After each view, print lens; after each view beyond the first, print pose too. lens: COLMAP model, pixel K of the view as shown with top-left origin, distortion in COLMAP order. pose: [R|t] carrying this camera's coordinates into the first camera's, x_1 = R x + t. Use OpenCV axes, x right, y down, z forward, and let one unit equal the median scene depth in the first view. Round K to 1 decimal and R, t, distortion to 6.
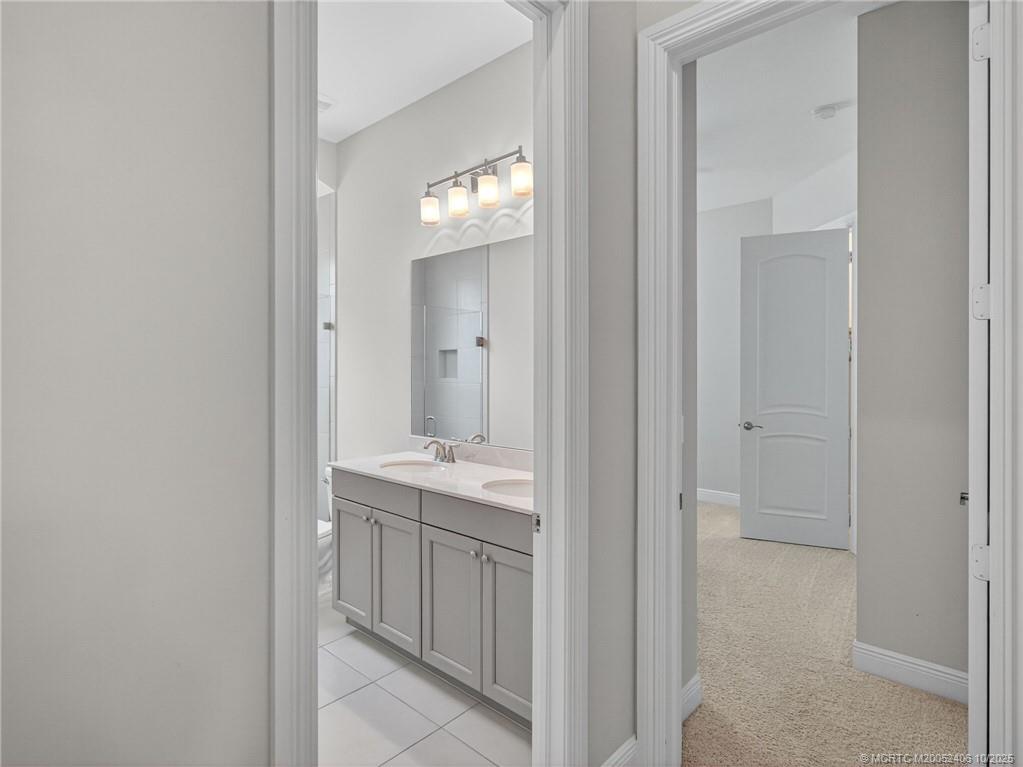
lens RADIAL K [[548.0, 0, 513.2], [0, 548.0, 380.2], [0, 0, 1]] dist [-0.004970, 0.002456]
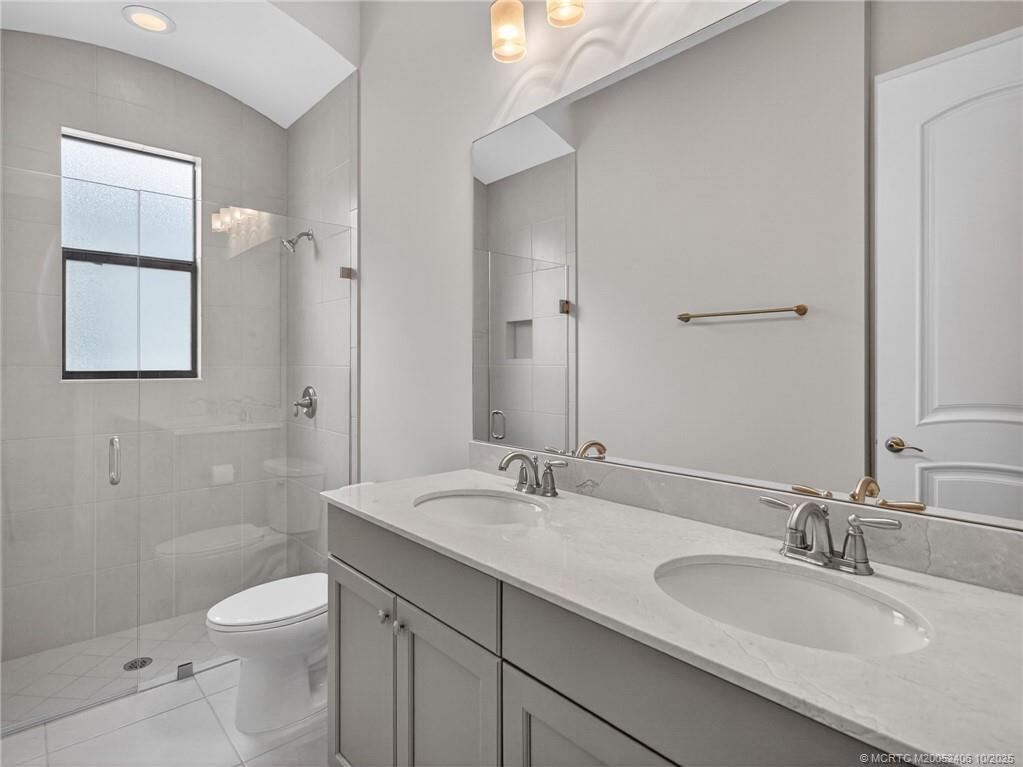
lens RADIAL K [[548.0, 0, 511.1], [0, 548.0, 378.6], [0, 0, 1]] dist [-0.004970, 0.002456]
pose [[0.994730, -0.000192, -0.102528, -0.088915], [0.000182, 1.000000, -0.000109, 0.035636], [0.102528, 0.000089, 0.994730, 0.440191]]
